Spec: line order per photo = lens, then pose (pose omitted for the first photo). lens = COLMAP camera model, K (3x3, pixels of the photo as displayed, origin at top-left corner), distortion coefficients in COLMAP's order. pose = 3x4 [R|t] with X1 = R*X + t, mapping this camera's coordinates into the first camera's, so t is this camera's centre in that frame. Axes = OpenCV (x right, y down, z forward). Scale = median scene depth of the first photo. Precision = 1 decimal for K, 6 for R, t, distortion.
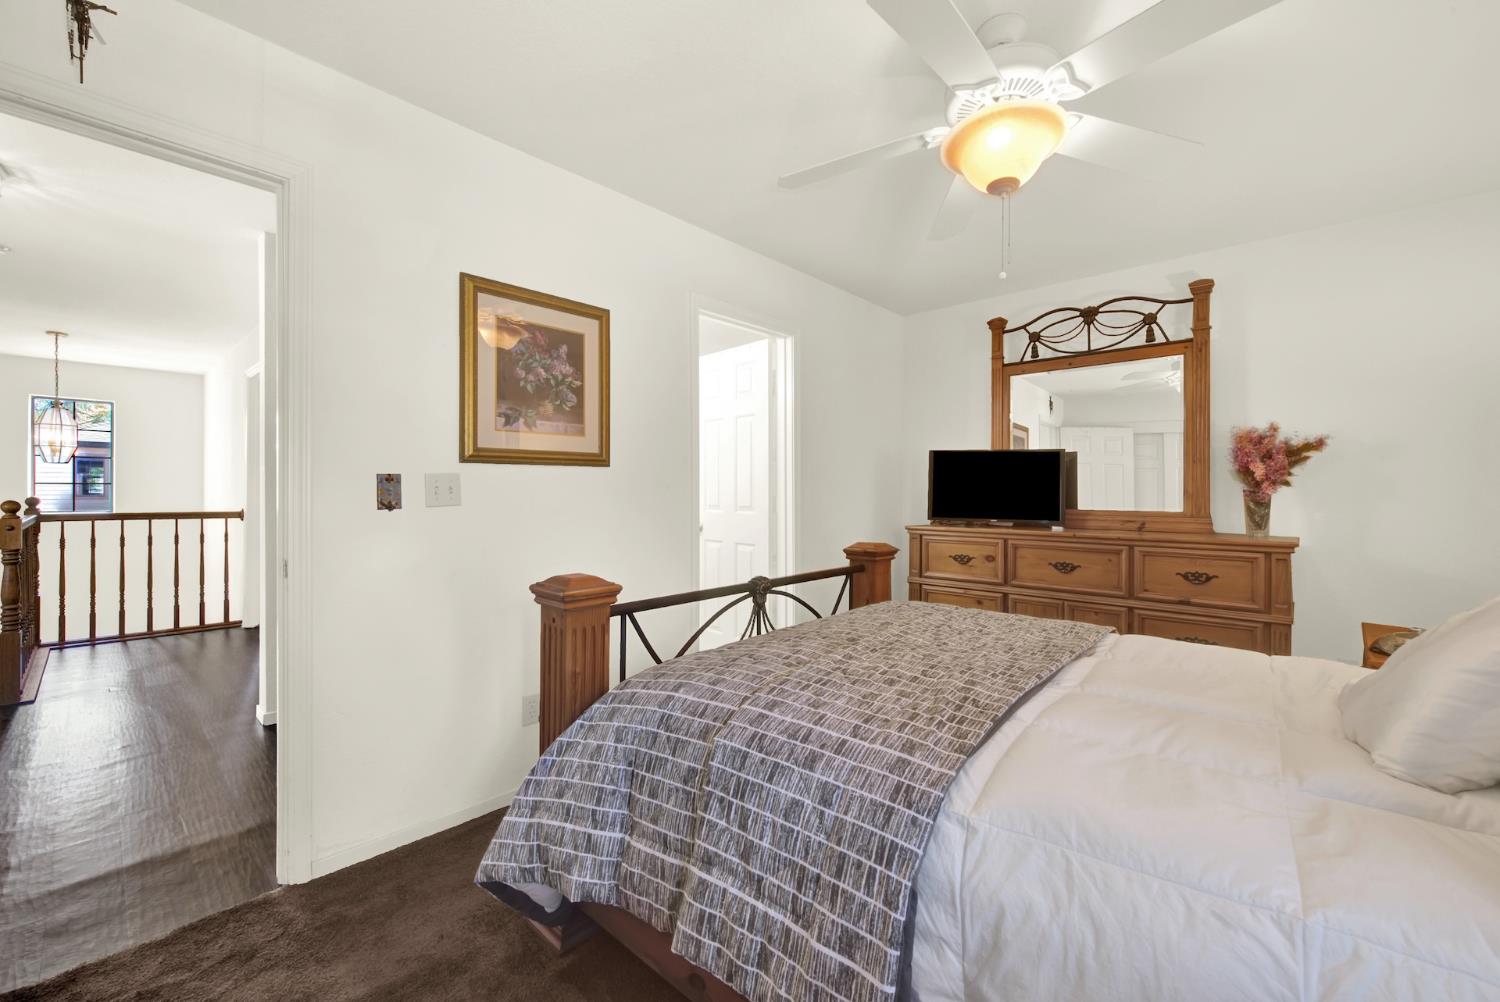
lens RADIAL K [[620.1, 0, 740.5], [0, 620.1, 487.0], [0, 0, 1]] dist [-0.001394, -0.000552]
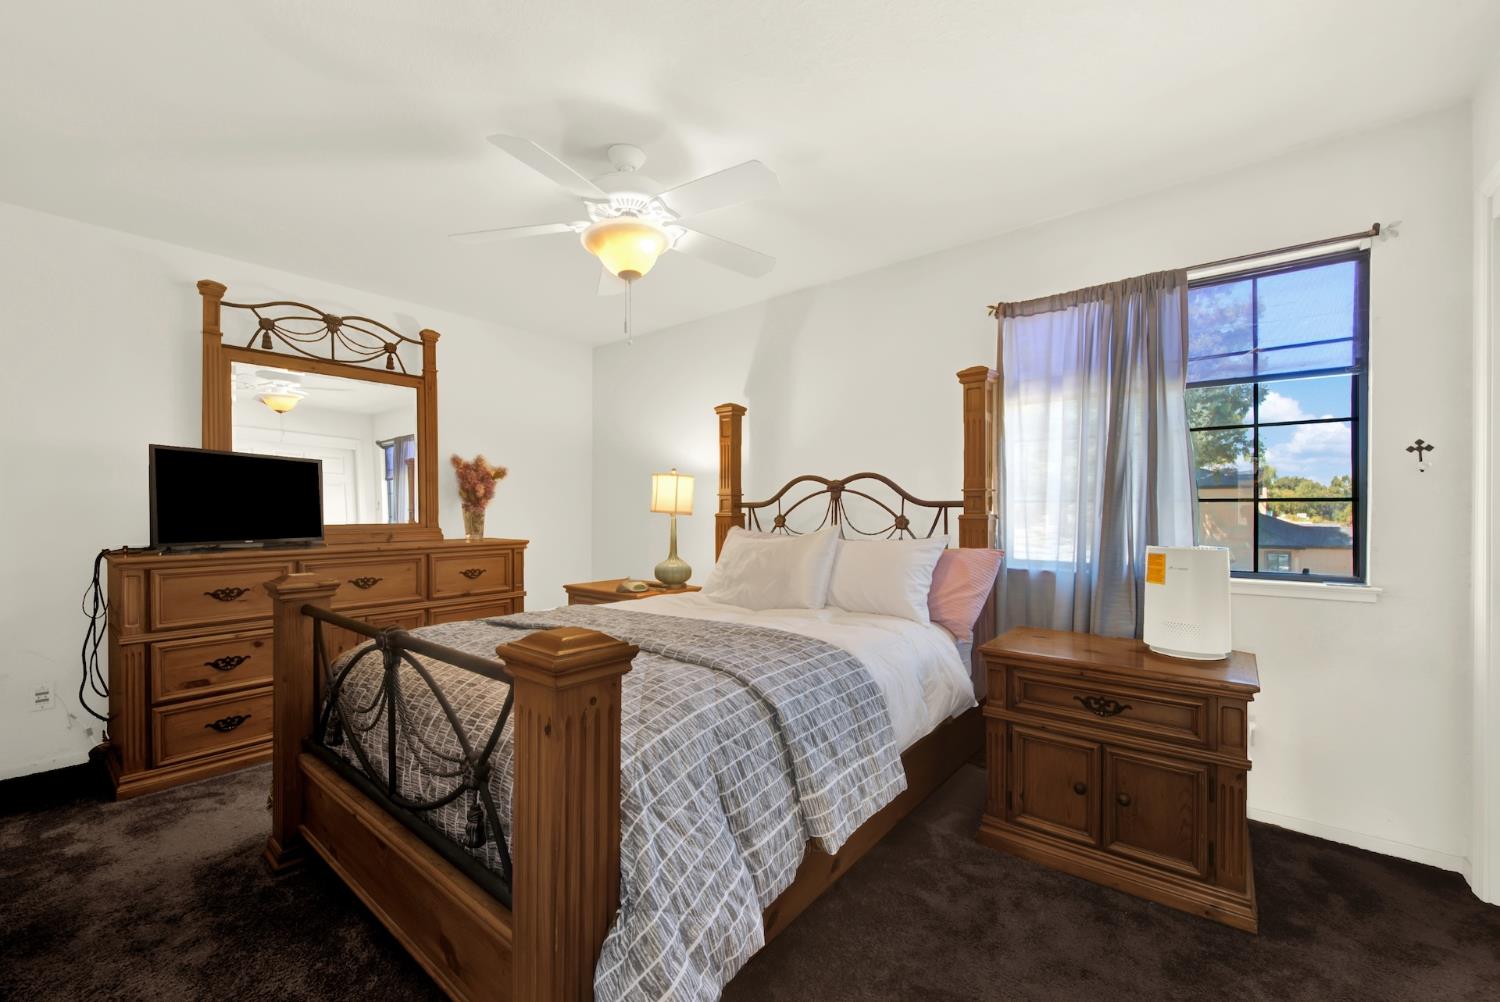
lens RADIAL K [[559.8, 0, 809.3], [0, 559.8, 502.9], [0, 0, 1]] dist [-0.001307, -0.000147]
pose [[-0.106389, 0.007307, 0.994298, -0.400474], [-0.008840, 0.999927, -0.008294, 0.004104], [-0.994285, -0.009672, -0.106317, 0.367694]]
